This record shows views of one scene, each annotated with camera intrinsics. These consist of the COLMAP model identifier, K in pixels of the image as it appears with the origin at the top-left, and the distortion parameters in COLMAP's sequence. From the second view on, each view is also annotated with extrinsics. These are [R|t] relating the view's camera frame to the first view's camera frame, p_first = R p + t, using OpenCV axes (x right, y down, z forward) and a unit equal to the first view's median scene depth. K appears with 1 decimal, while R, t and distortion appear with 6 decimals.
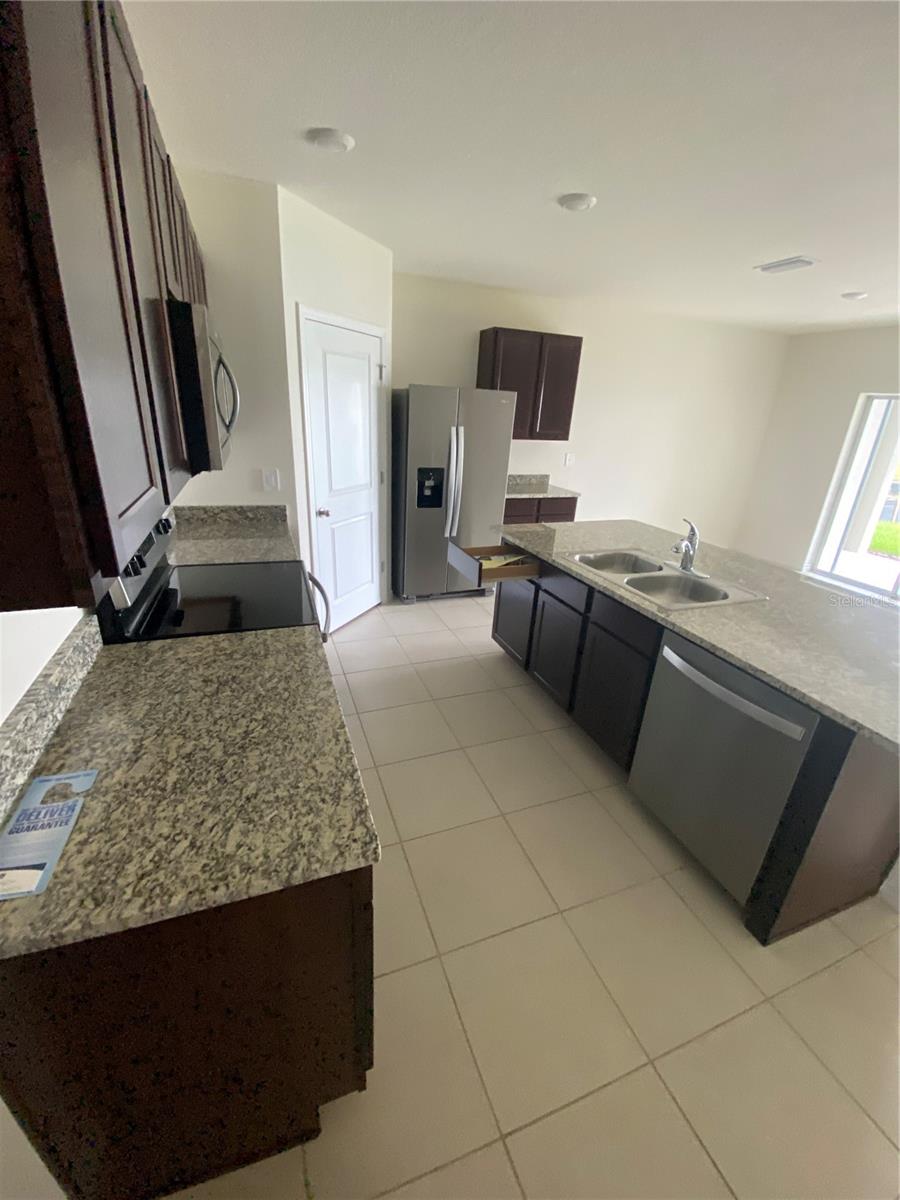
lens RADIAL K [[492.7, 0, 451.3], [0, 492.7, 606.5], [0, 0, 1]] dist [0.000321, 0.000006]
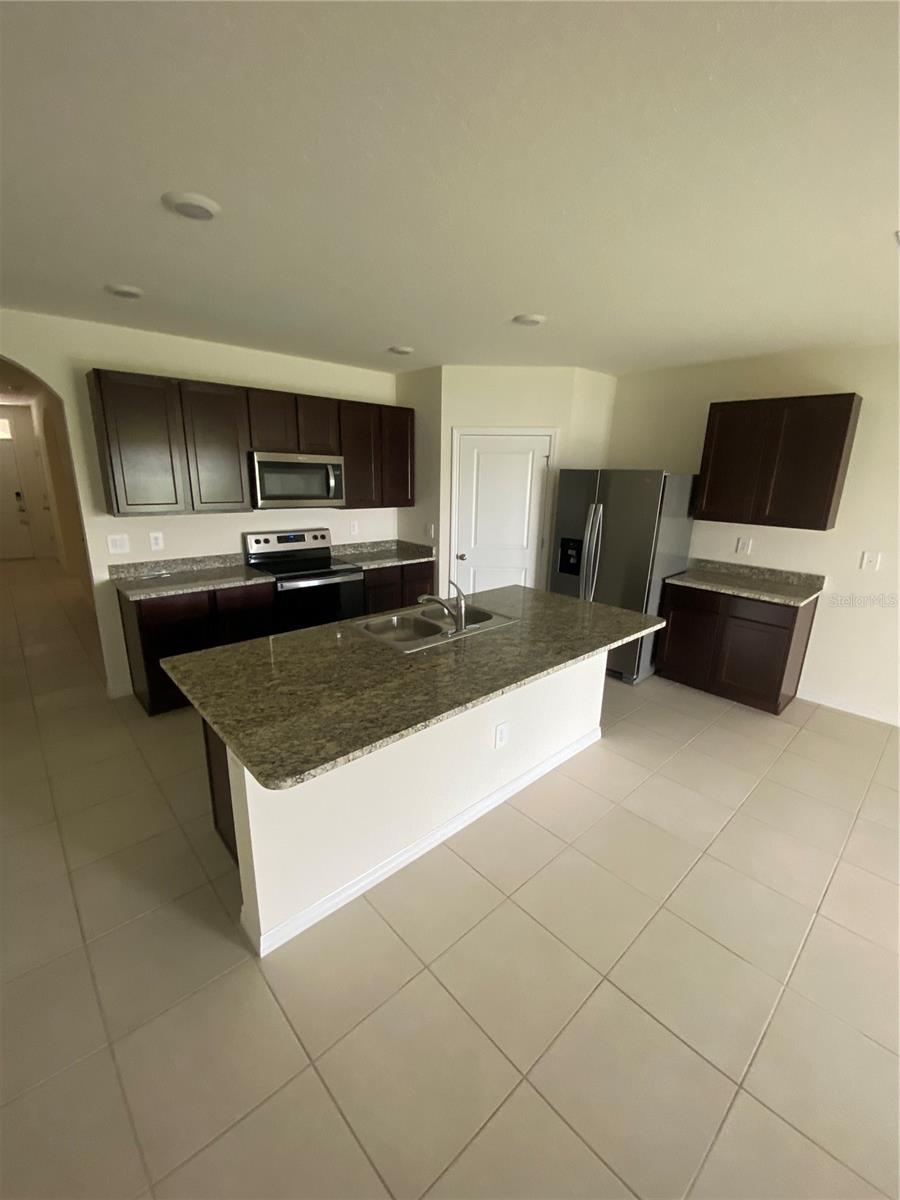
lens RADIAL K [[492.7, 0, 451.3], [0, 492.7, 606.5], [0, 0, 1]] dist [0.000321, 0.000006]
pose [[0.374683, 0.209601, -0.903150, 0.997956], [-0.349059, 0.934329, 0.072026, -0.135908], [0.858936, 0.288266, 0.423240, 0.370551]]
